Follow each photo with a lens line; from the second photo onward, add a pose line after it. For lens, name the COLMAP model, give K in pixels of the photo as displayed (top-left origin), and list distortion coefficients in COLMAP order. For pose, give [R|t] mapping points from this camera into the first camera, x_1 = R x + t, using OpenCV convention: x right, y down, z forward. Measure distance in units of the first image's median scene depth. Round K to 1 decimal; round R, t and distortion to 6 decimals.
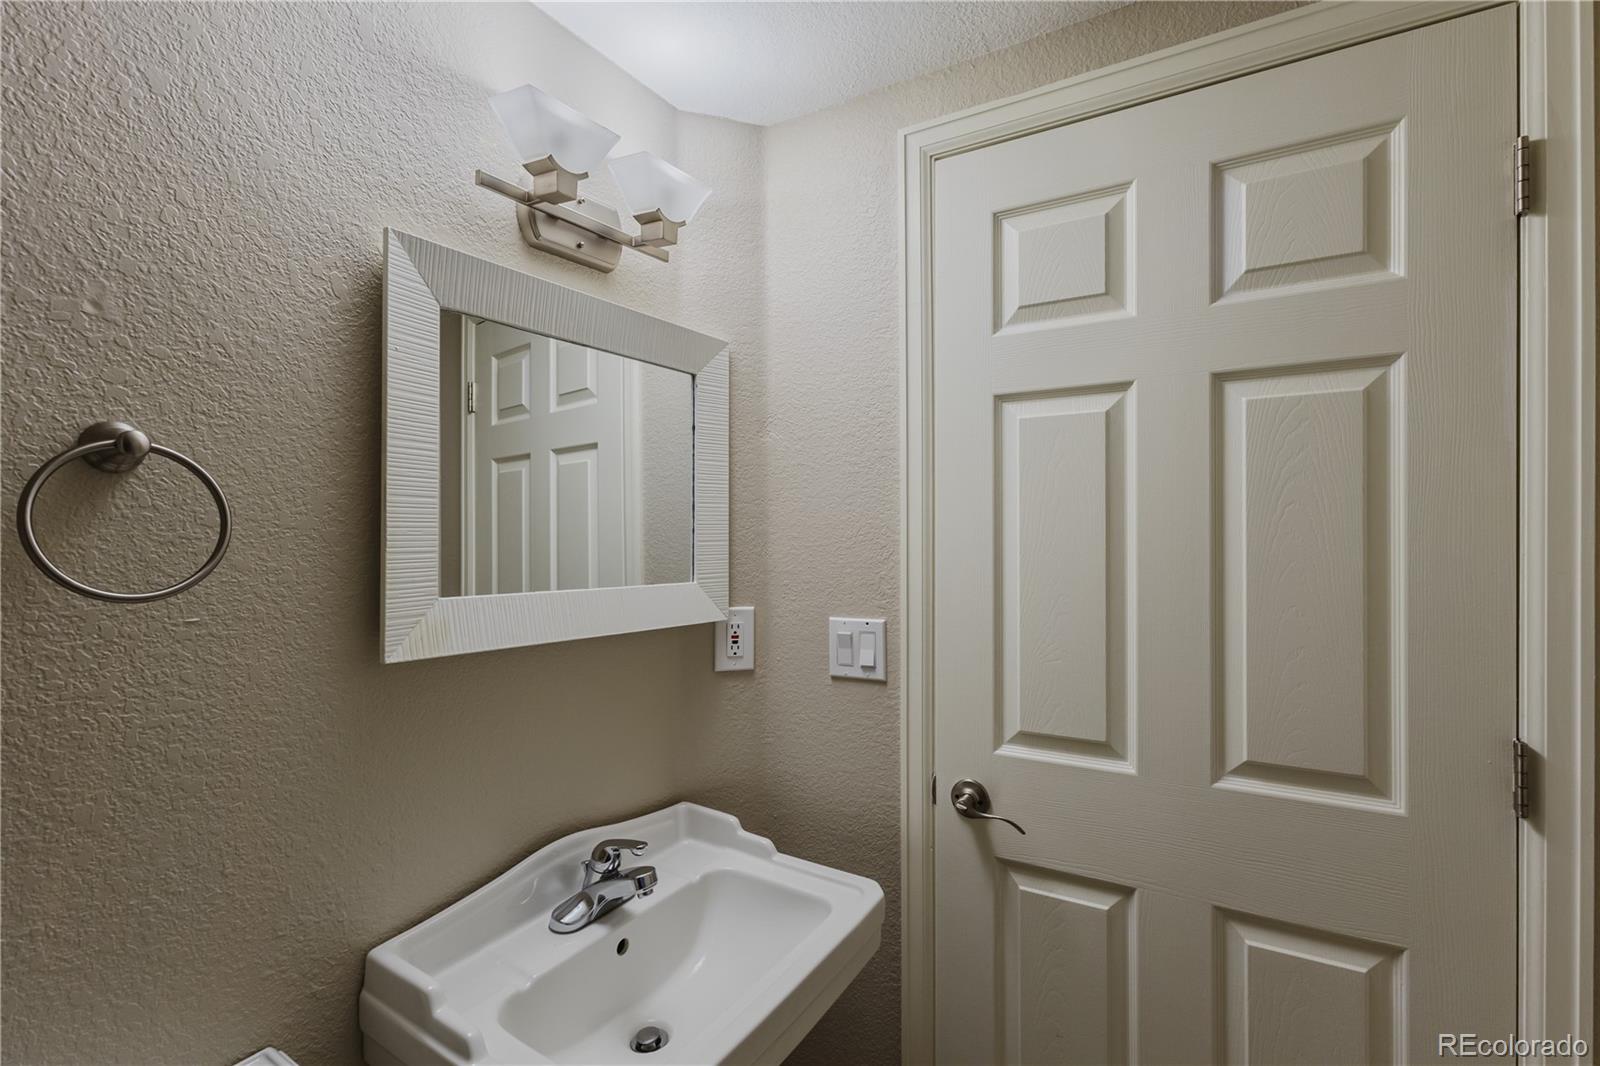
lens RADIAL K [[732.4, 0, 797.7], [0, 732.4, 535.2], [0, 0, 1]] dist [0.000089, 0.001435]
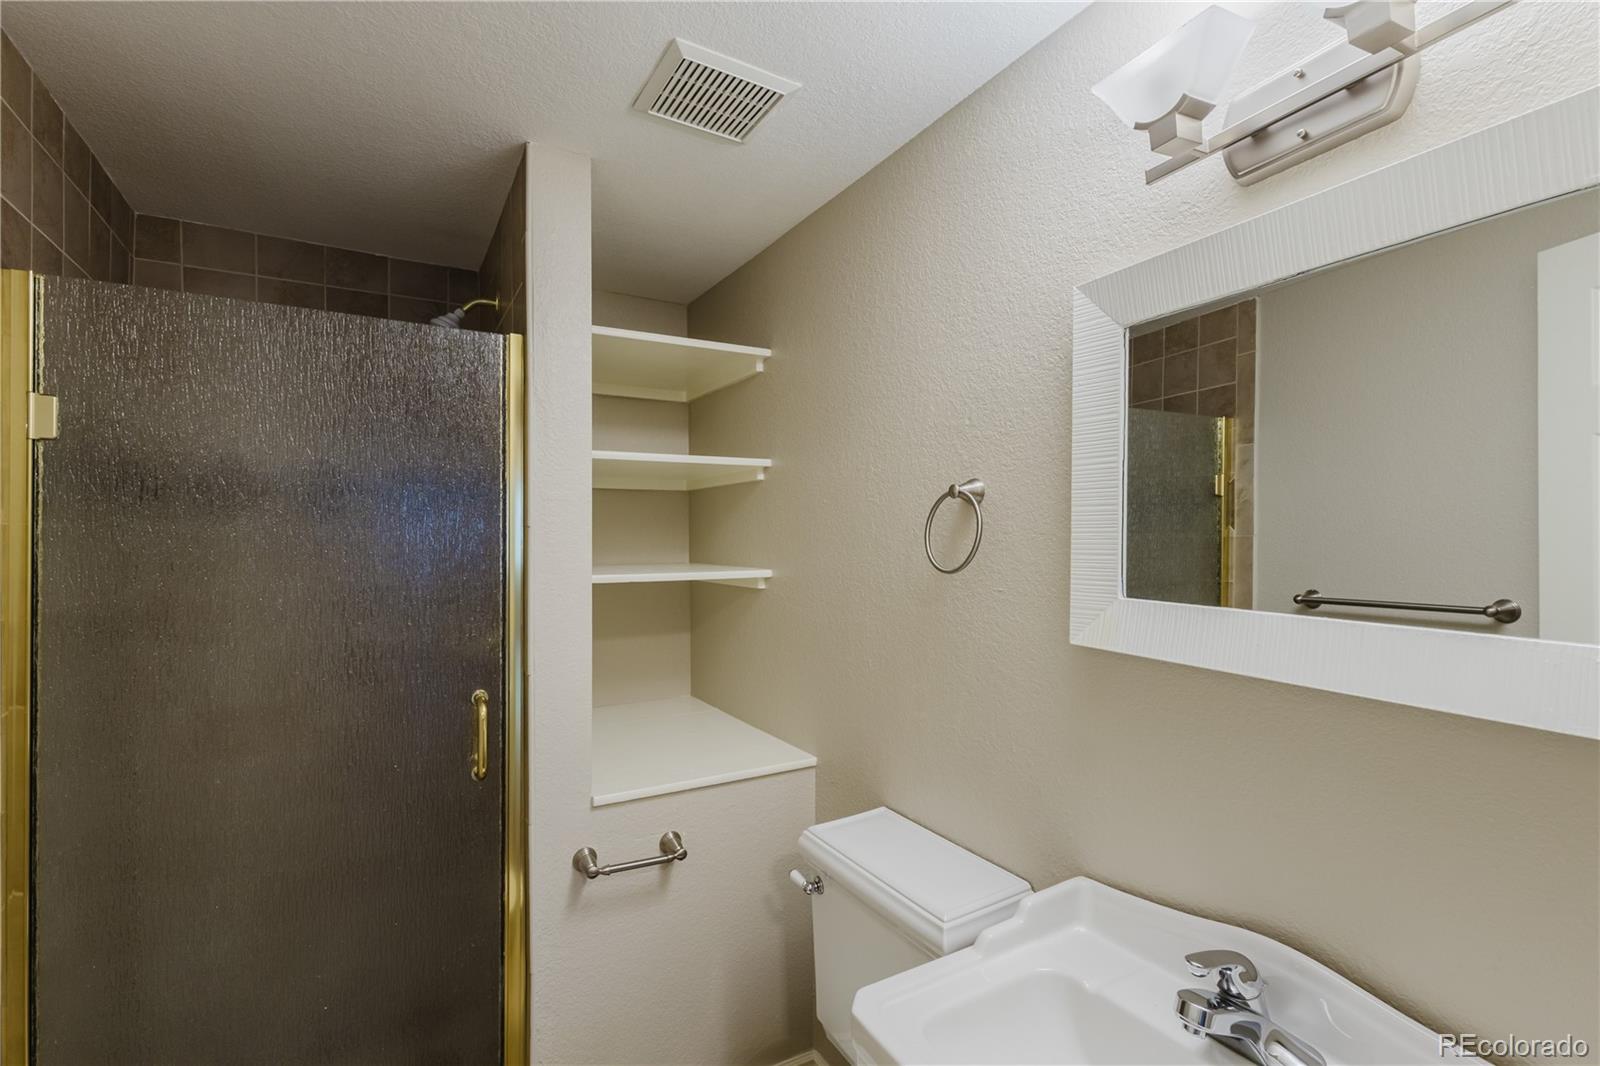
lens RADIAL K [[732.4, 0, 801.6], [0, 732.4, 532.6], [0, 0, 1]] dist [0.000089, 0.001435]
pose [[-0.478767, -0.007860, -0.877907, 0.724836], [-0.005424, 0.999967, -0.005995, -0.001344], [0.877925, 0.001892, -0.478794, 1.176391]]
